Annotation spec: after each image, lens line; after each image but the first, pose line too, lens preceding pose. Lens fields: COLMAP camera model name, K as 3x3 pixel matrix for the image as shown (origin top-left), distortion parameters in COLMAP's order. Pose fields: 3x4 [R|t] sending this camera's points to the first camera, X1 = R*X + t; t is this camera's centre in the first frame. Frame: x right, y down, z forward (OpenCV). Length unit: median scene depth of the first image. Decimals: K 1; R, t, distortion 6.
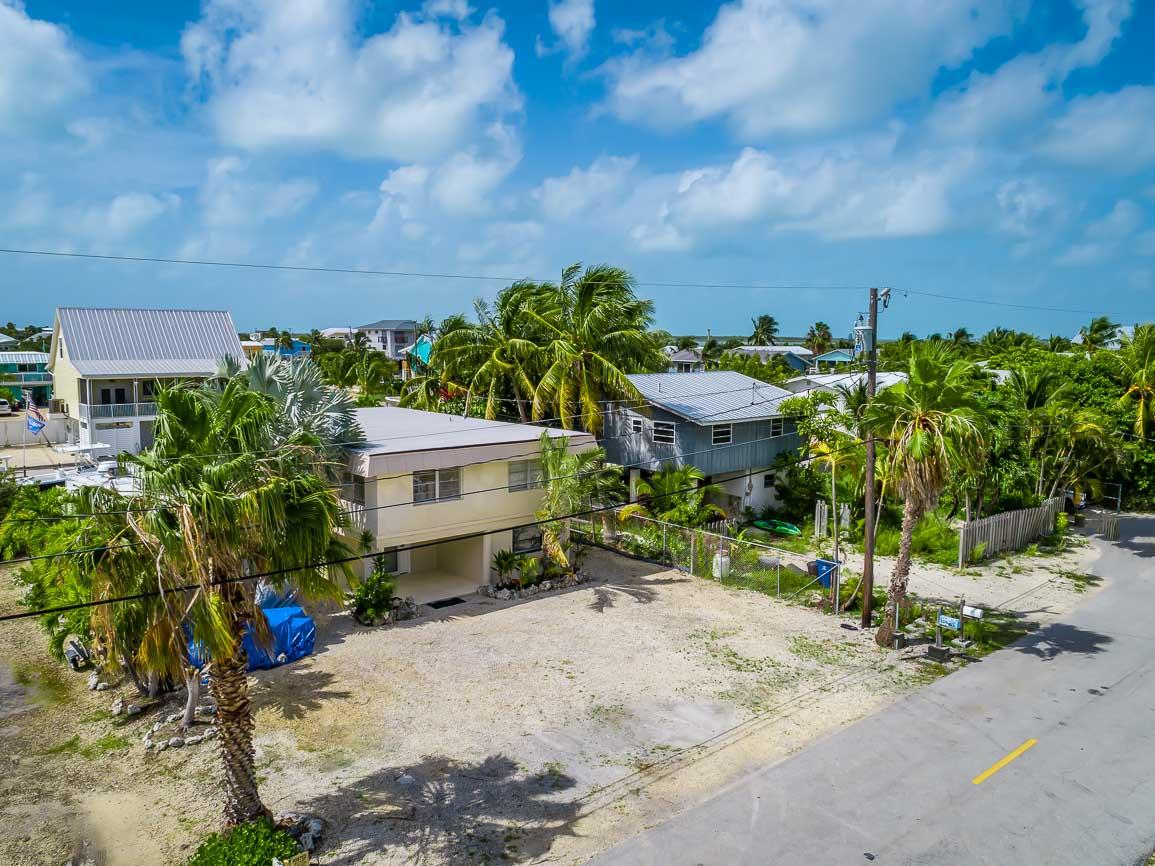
lens RADIAL K [[850.0, 0, 577.5], [0, 850.0, 433.0], [0, 0, 1]] dist [-0.002545, -0.000194]
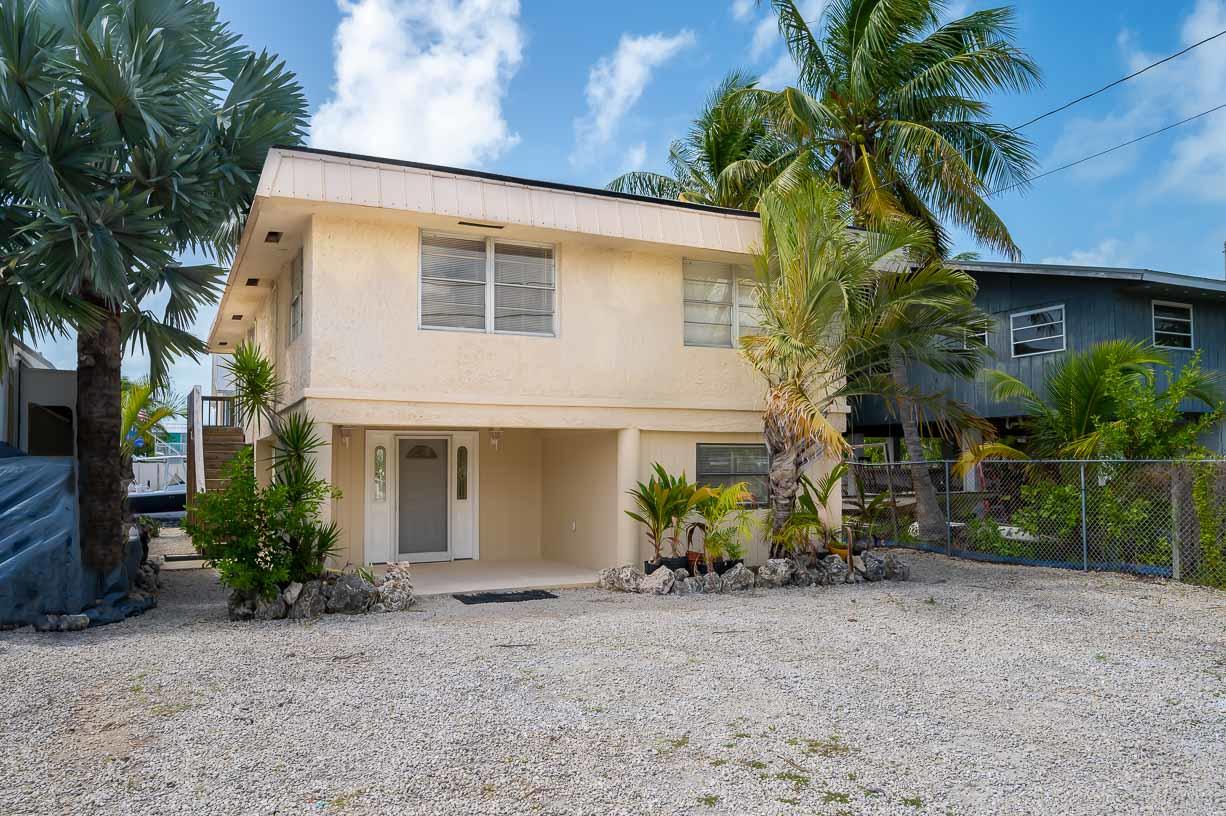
lens RADIAL K [[906.6, 0, 613.0], [0, 906.6, 408.0], [0, 0, 1]] dist [-0.001144, -0.000763]
pose [[0.967061, -0.021509, -0.253633, -0.004190], [-0.020113, 0.986851, -0.160378, 0.174955], [0.253748, 0.160196, 0.953913, 0.595063]]
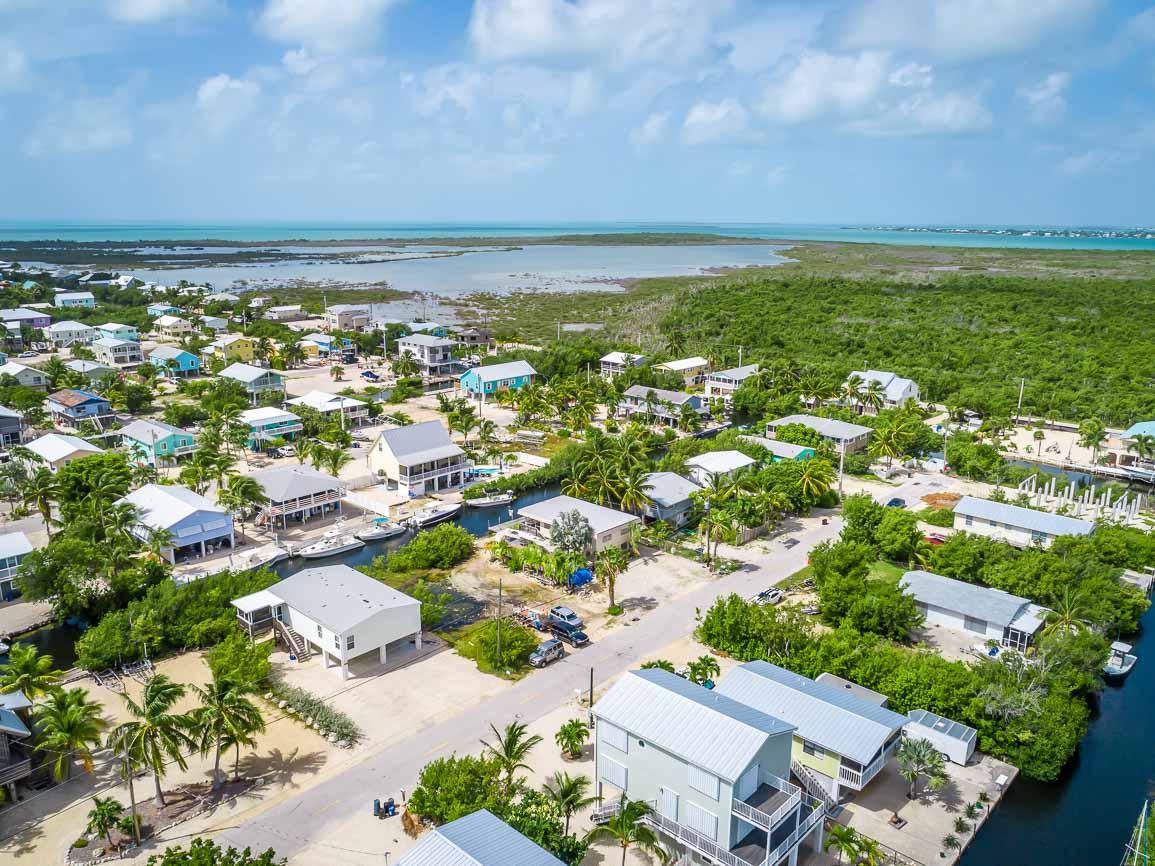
lens RADIAL K [[850.0, 0, 577.5], [0, 850.0, 433.0], [0, 0, 1]] dist [-0.002545, -0.000194]
pose [[0.994480, -0.026964, 0.101399, -0.697398], [0.013695, 0.991505, 0.129347, -0.954662], [-0.104025, -0.127244, 0.986401, -2.932046]]
